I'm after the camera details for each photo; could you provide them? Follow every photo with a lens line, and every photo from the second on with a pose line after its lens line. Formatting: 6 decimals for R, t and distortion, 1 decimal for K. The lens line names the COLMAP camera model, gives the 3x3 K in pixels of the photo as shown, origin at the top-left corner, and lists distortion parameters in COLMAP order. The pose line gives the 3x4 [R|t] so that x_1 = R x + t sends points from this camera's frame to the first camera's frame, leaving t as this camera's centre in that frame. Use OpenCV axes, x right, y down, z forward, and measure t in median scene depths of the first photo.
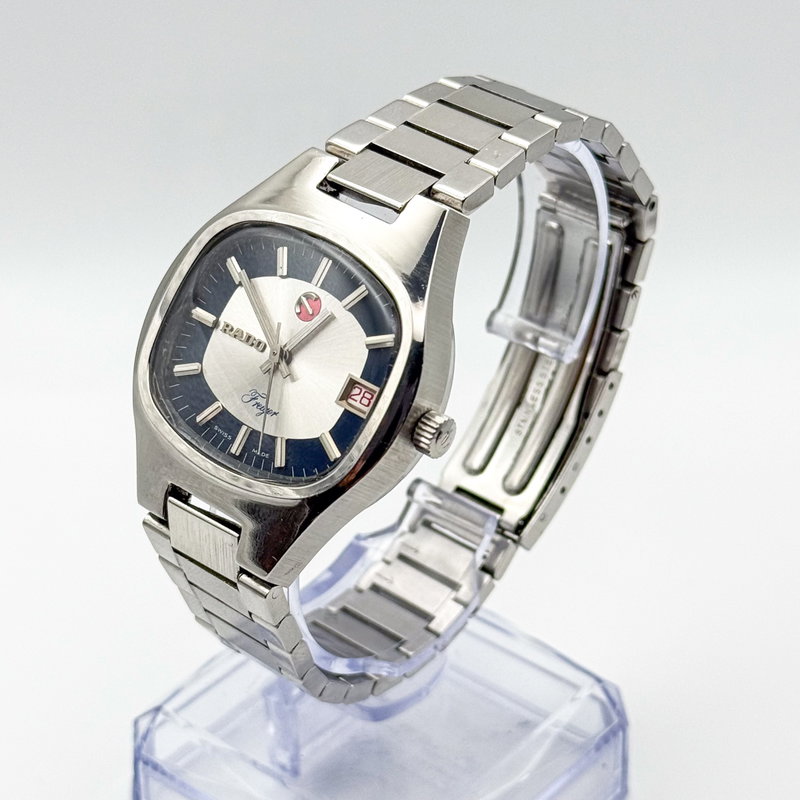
lens RADIAL K [[2259.5, 0, 400.0], [0, 2259.5, 400.0], [0, 0, 1]] dist [0.020353, -0.753673]
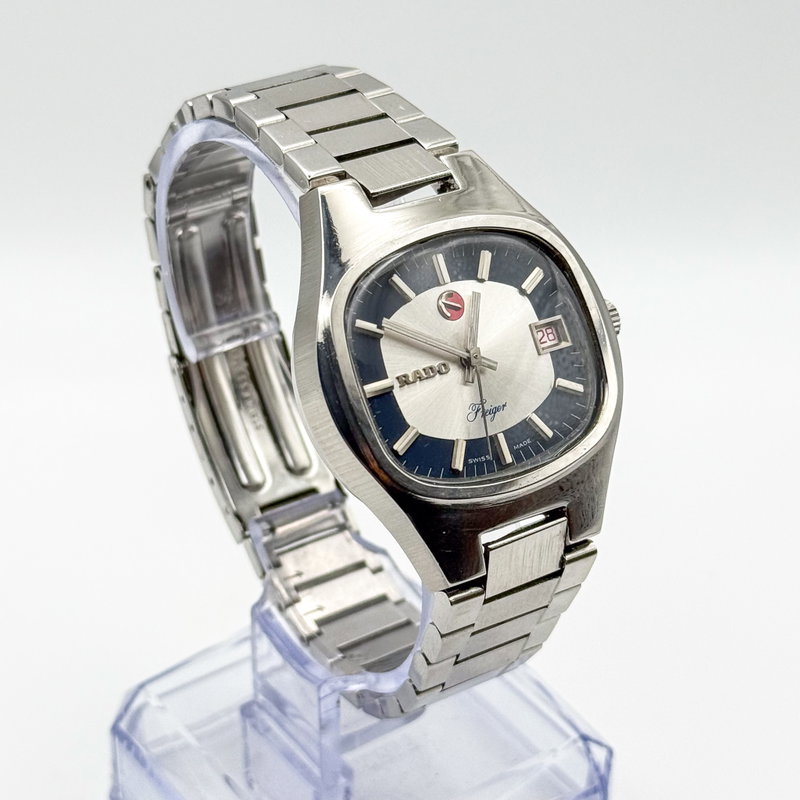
lens RADIAL K [[2259.5, 0, 400.0], [0, 2259.5, 400.0], [0, 0, 1]] dist [0.020353, -0.753673]
pose [[0.268485, -0.520551, 0.810520, -0.824247], [0.520518, 0.786394, 0.332634, -0.331179], [-0.810541, 0.332583, 0.482091, 0.530896]]
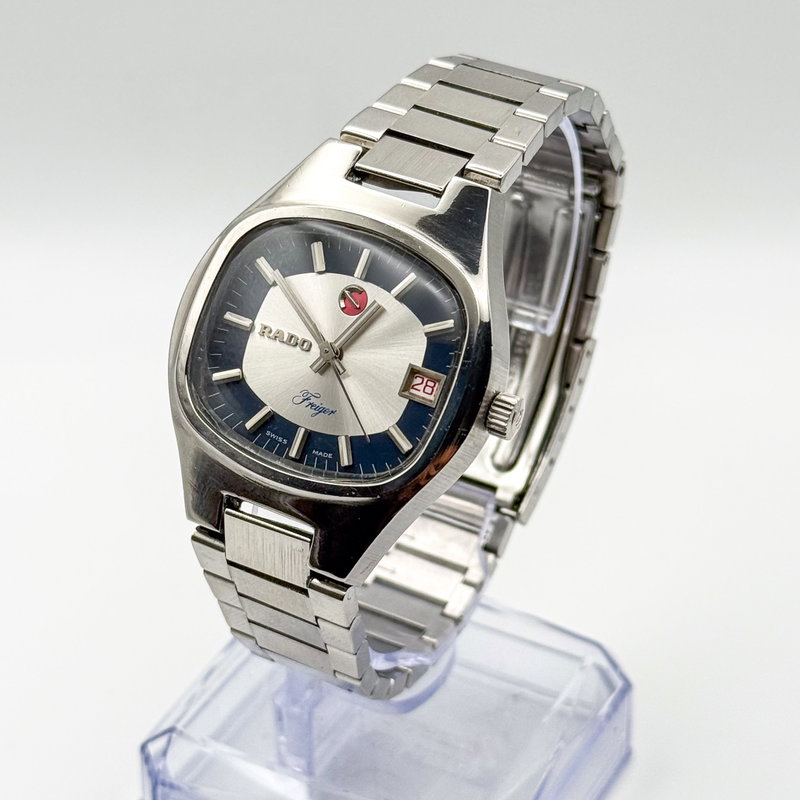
lens RADIAL K [[2259.5, 0, 400.0], [0, 2259.5, 400.0], [0, 0, 1]] dist [0.020353, -0.753673]
pose [[0.978946, -0.099798, 0.178057, -0.190292], [0.098571, 0.995005, 0.015744, -0.011048], [-0.178739, 0.002138, 0.983894, 0.029224]]
